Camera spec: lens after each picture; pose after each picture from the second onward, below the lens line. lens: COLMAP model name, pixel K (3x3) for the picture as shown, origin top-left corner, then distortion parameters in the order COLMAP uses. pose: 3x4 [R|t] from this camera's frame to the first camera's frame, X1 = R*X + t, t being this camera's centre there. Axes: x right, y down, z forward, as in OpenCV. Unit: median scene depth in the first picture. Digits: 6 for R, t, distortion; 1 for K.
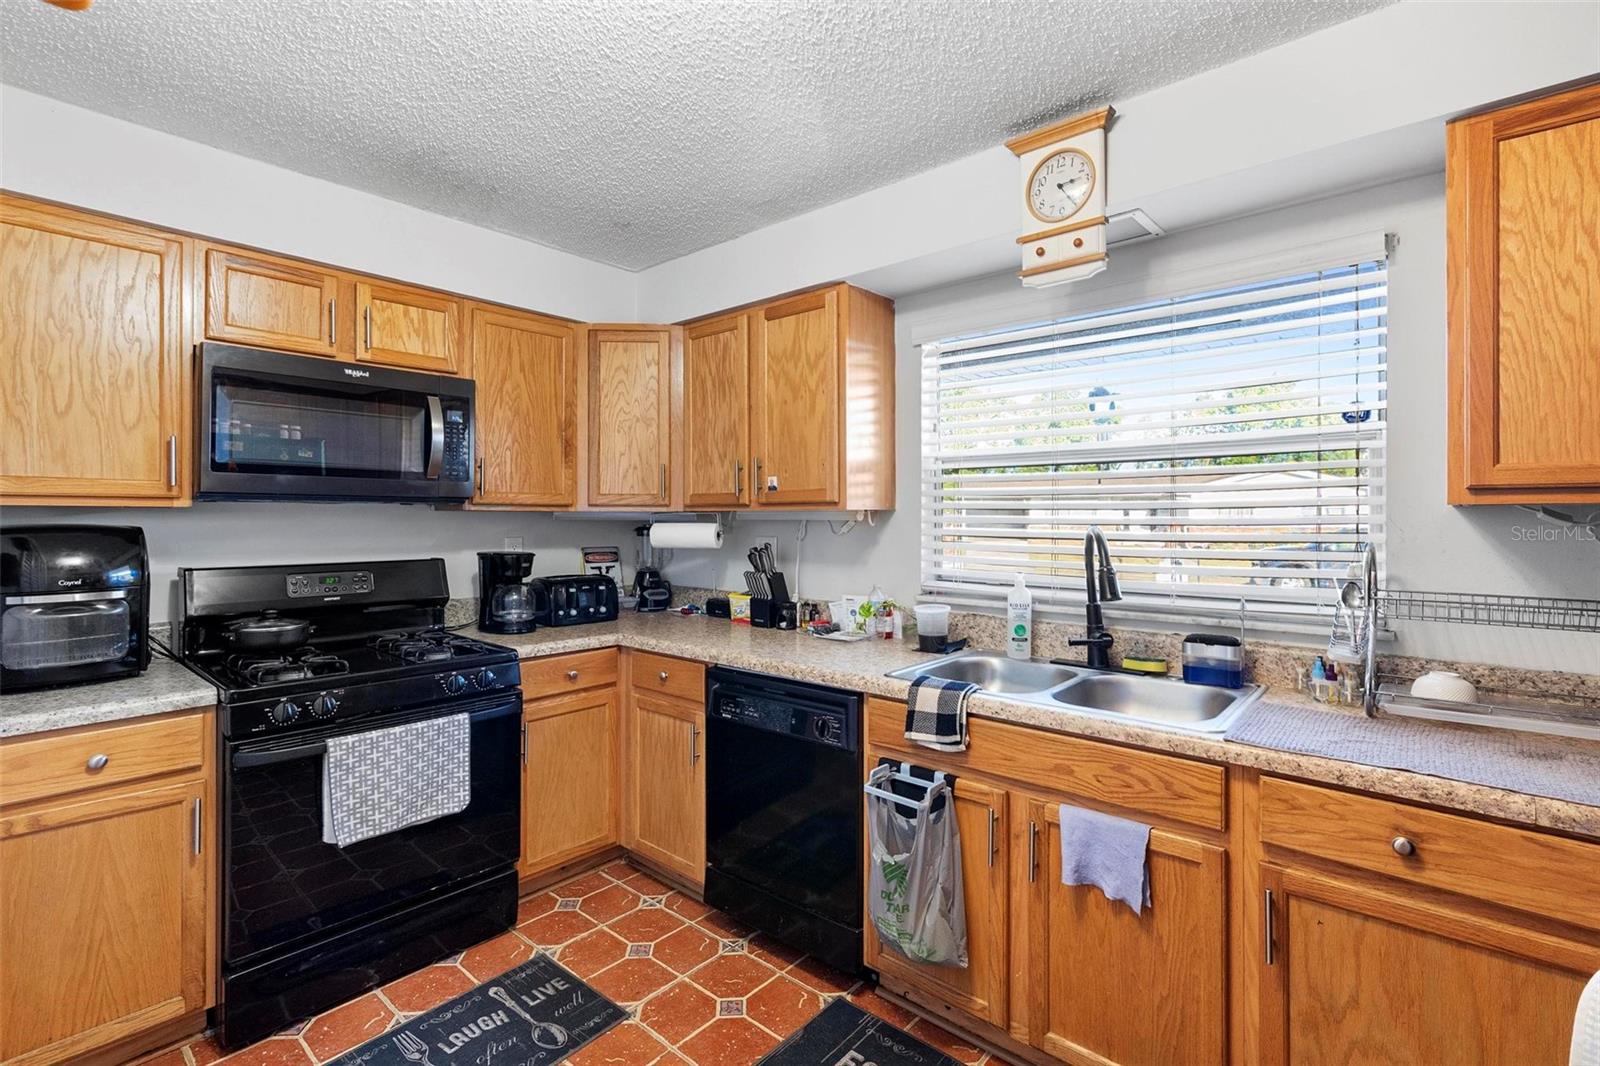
lens RADIAL K [[721.3, 0, 794.4], [0, 721.3, 528.3], [0, 0, 1]] dist [-0.011252, 0.003870]
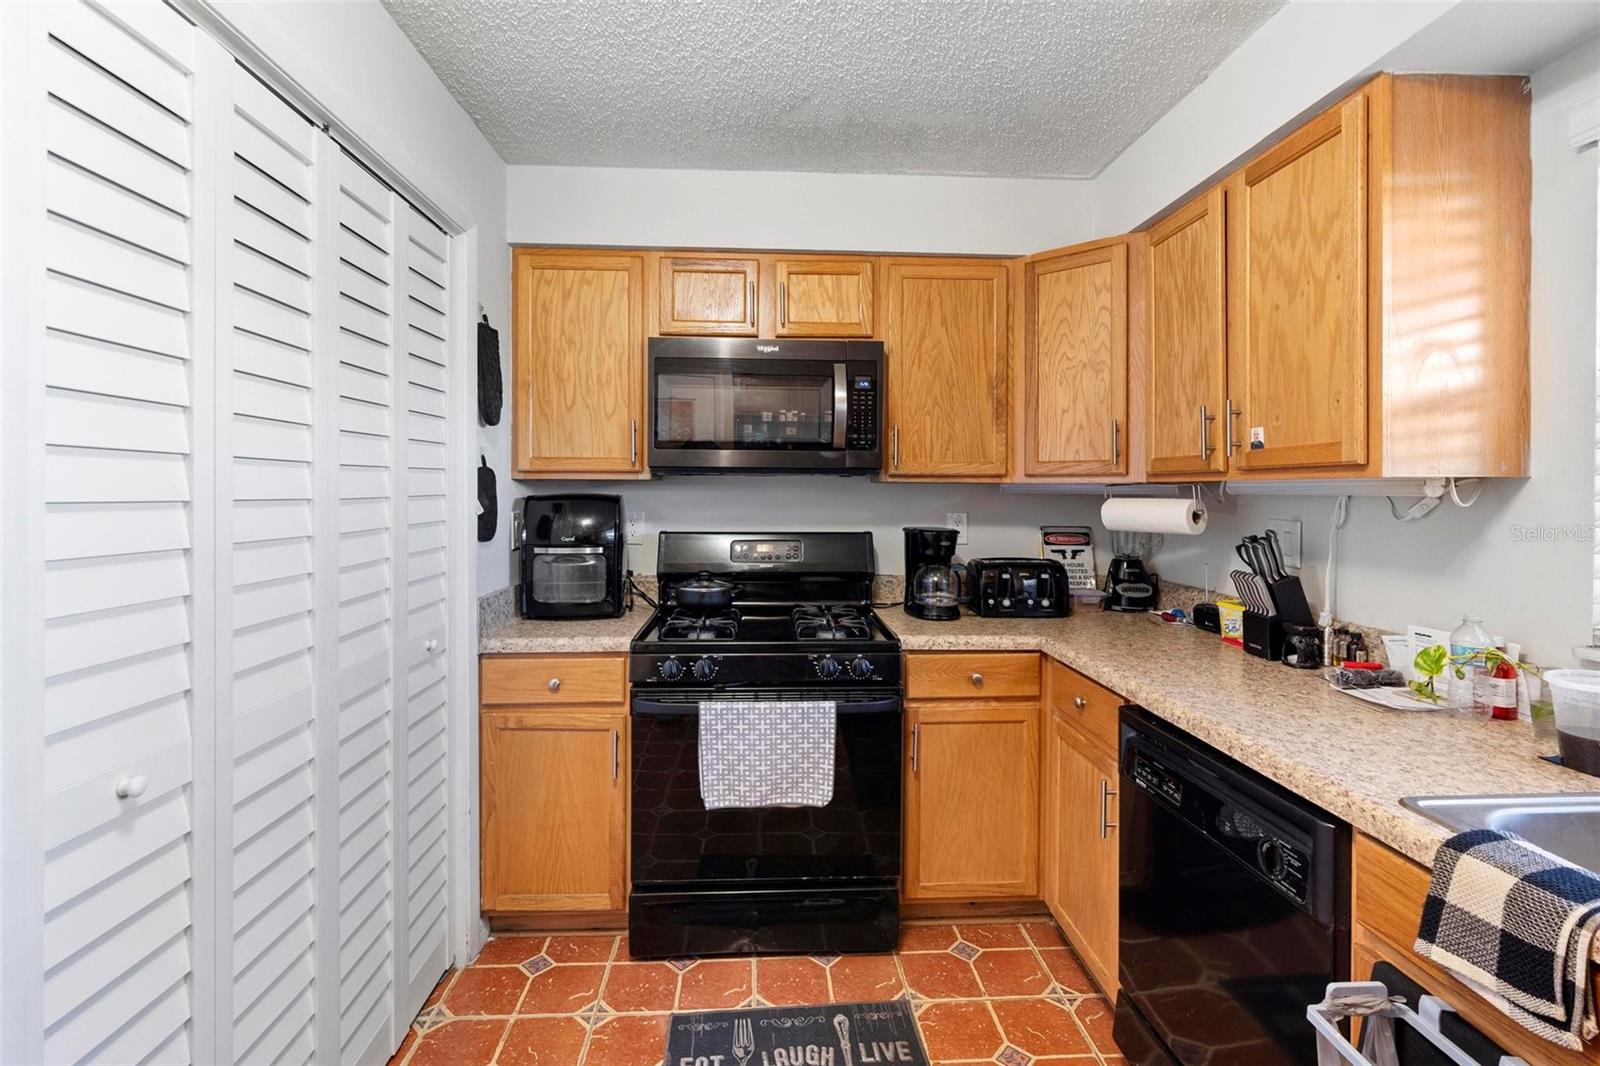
lens RADIAL K [[727.1, 0, 803.6], [0, 727.1, 500.4], [0, 0, 1]] dist [-0.010489, 0.005583]
pose [[0.705971, 0.012182, -0.708136, 0.174890], [-0.014613, 0.999890, 0.002632, -0.002569], [0.708090, 0.008490, 0.706071, 0.317611]]
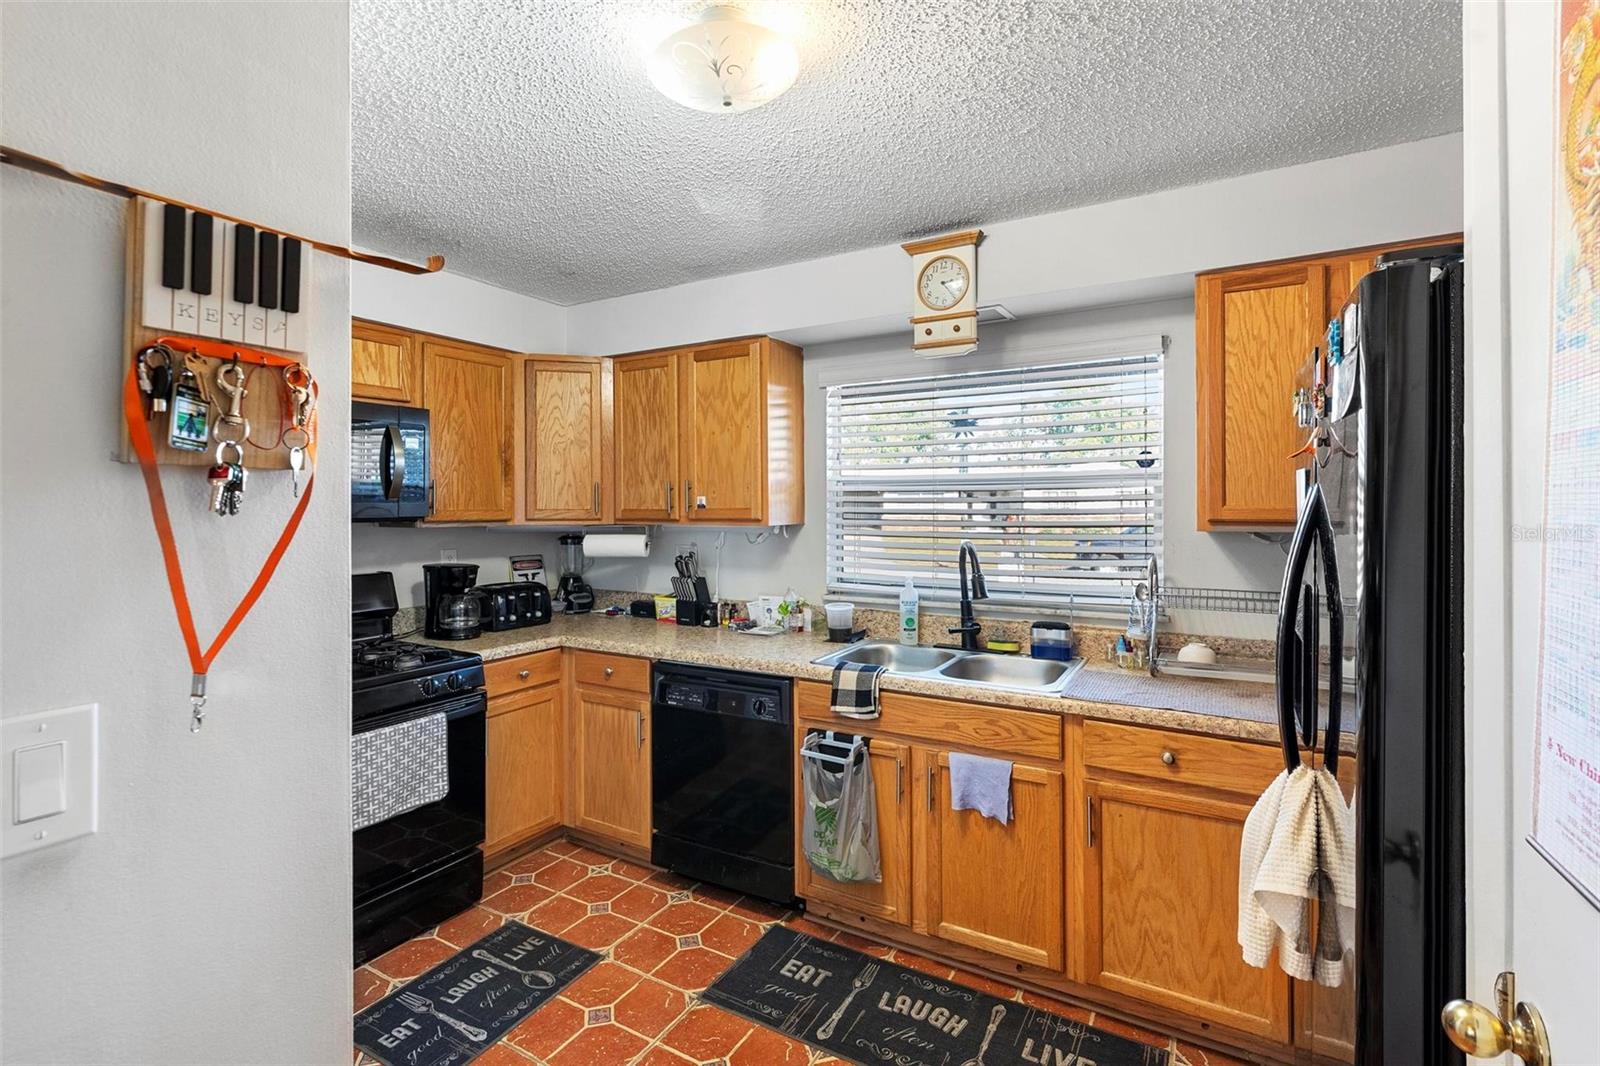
lens RADIAL K [[717.8, 0, 789.7], [0, 717.8, 522.7], [0, 0, 1]] dist [-0.010995, 0.000663]
pose [[0.982449, -0.008646, 0.186330, -0.131164], [0.007279, 0.999941, 0.008017, -0.045793], [-0.186388, -0.006520, 0.982455, -0.201243]]
